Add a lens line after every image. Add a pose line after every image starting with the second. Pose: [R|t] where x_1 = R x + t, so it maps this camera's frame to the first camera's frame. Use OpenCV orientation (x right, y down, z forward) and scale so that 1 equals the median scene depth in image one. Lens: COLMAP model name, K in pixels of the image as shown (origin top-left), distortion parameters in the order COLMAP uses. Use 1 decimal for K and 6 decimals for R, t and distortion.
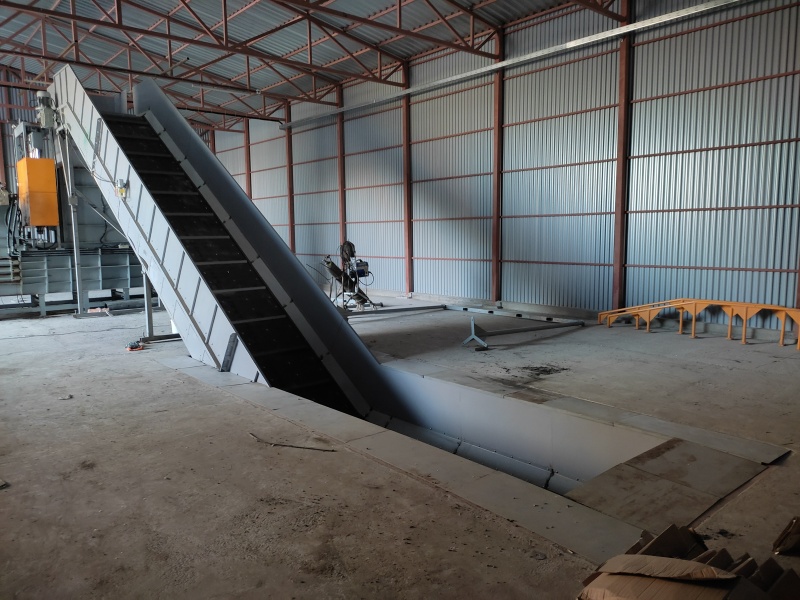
lens RADIAL K [[590.9, 0, 397.7], [0, 590.9, 297.8], [0, 0, 1]] dist [0.057213, -0.052659]
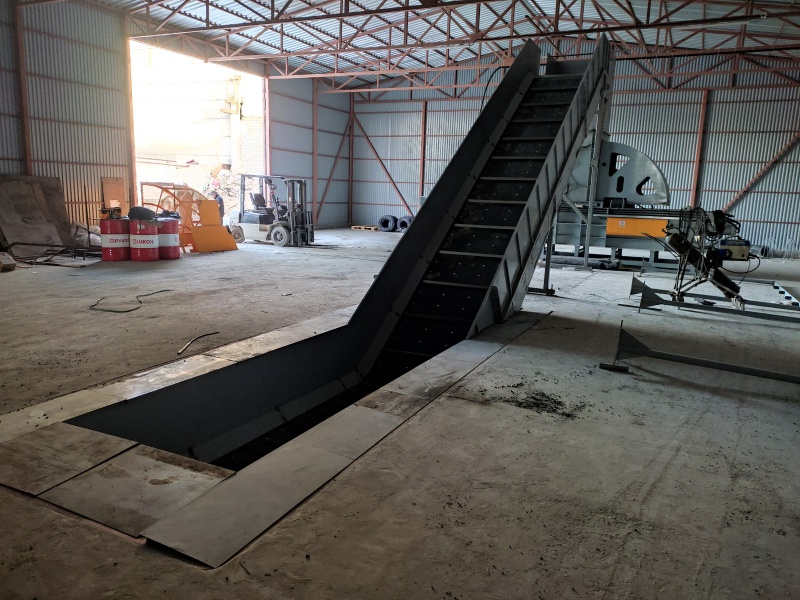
lens RADIAL K [[590.9, 0, 401.4], [0, 590.9, 299.5], [0, 0, 1]] dist [0.057213, -0.052659]
pose [[0.391616, 0.192622, -0.899741, 0.437471], [-0.140684, 0.978880, 0.148331, -0.039116], [0.909310, 0.068490, 0.410444, 0.334683]]
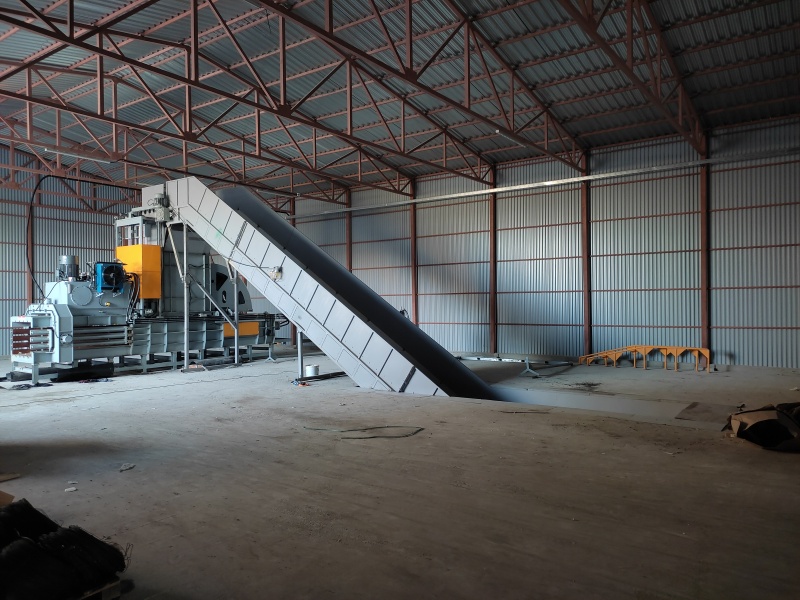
lens RADIAL K [[590.9, 0, 402.3], [0, 590.9, 296.6], [0, 0, 1]] dist [0.057213, -0.052659]
pose [[0.972001, 0.004217, 0.234940, -0.442864], [0.024303, 0.992673, -0.118362, 0.040043], [-0.233718, 0.120758, 0.964776, -0.359548]]
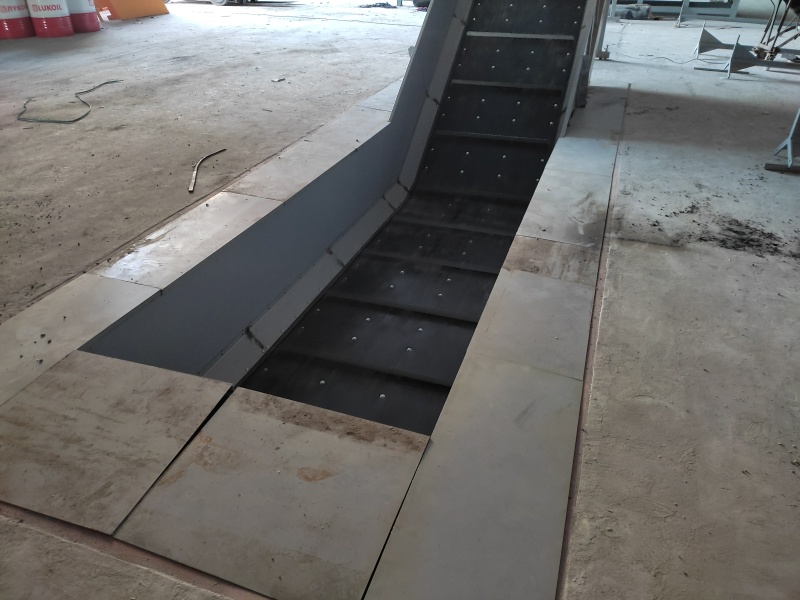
lens RADIAL K [[590.9, 0, 400.5], [0, 590.9, 296.5], [0, 0, 1]] dist [0.057213, -0.052659]
pose [[0.498570, 0.470369, -0.728135, 0.274437], [-0.107526, 0.867049, 0.486481, -0.023089], [0.860155, -0.164252, 0.482862, 0.303607]]
